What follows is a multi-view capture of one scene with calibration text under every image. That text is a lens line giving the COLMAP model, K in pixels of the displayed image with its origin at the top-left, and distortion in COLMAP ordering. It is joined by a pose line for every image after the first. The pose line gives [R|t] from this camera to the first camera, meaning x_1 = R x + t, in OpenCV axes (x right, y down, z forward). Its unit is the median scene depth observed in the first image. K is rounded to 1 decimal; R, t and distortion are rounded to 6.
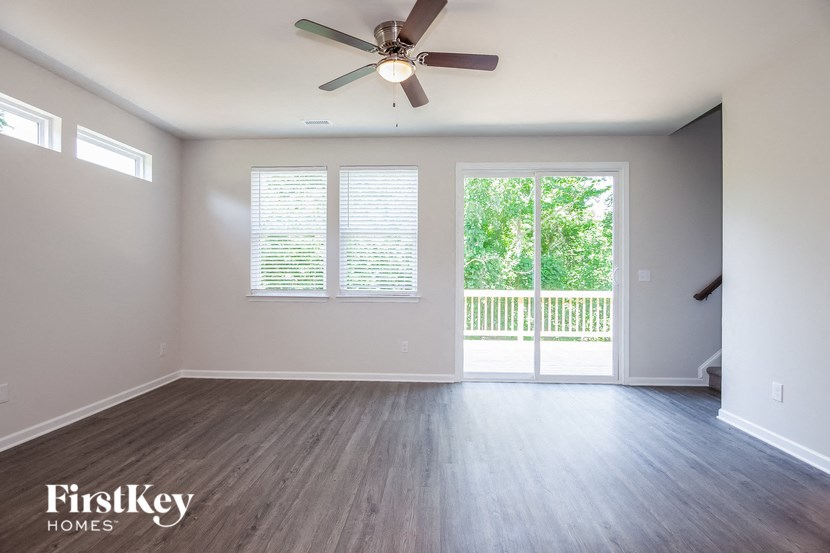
lens RADIAL K [[406.9, 0, 415.8], [0, 406.9, 288.3], [0, 0, 1]] dist [-0.016051, -0.000164]
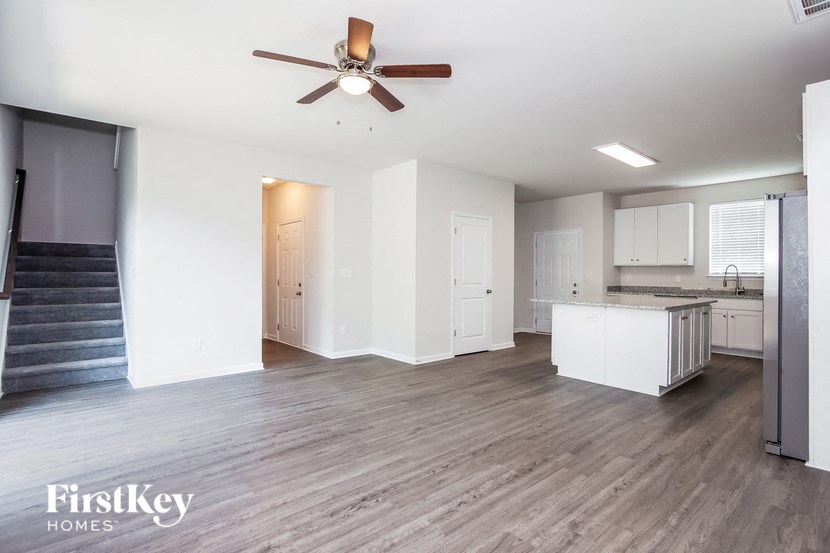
lens RADIAL K [[413.2, 0, 416.0], [0, 413.2, 271.7], [0, 0, 1]] dist [-0.011593, -0.000153]
pose [[-0.696958, -0.003693, 0.717103, -0.891166], [0.013388, 0.999745, 0.018160, -0.045620], [-0.716987, 0.022258, -0.696731, 1.541514]]
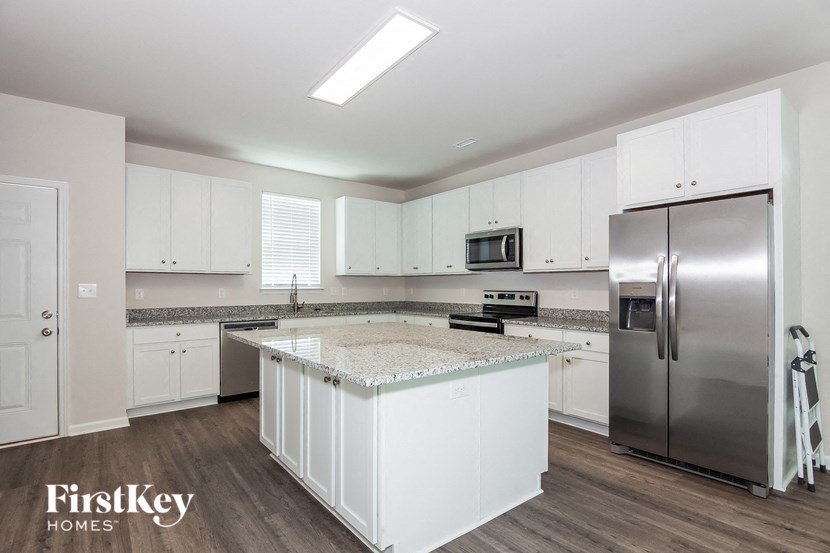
lens RADIAL K [[406.9, 0, 415.8], [0, 406.9, 288.3], [0, 0, 1]] dist [-0.016051, -0.000164]
pose [[-0.751223, 0.003053, -0.660041, 0.347175], [-0.022061, 0.999314, 0.029732, -0.022092], [0.659680, 0.036896, -0.750641, 0.353449]]
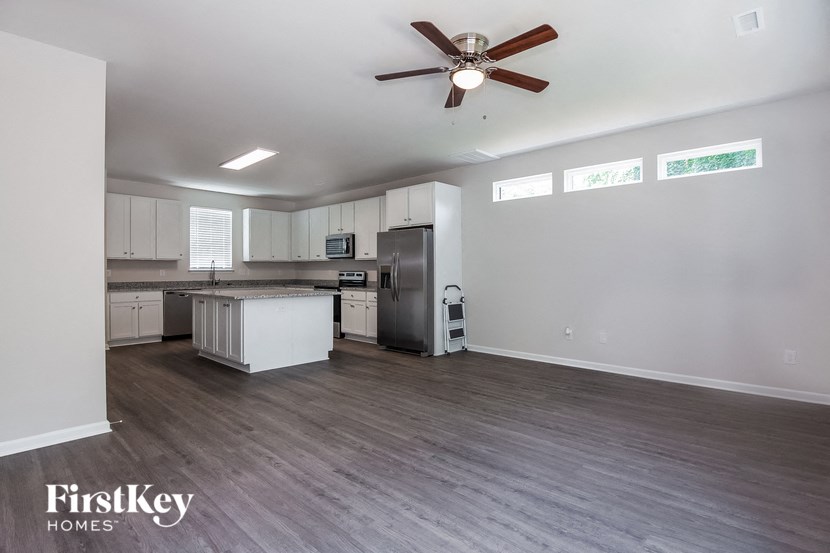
lens RADIAL K [[413.2, 0, 416.0], [0, 413.2, 271.7], [0, 0, 1]] dist [-0.011593, -0.000153]
pose [[-0.639685, 0.002423, -0.768634, 0.832736], [-0.023820, 0.999452, 0.022974, -0.040983], [0.768268, 0.033005, -0.639277, 1.499886]]
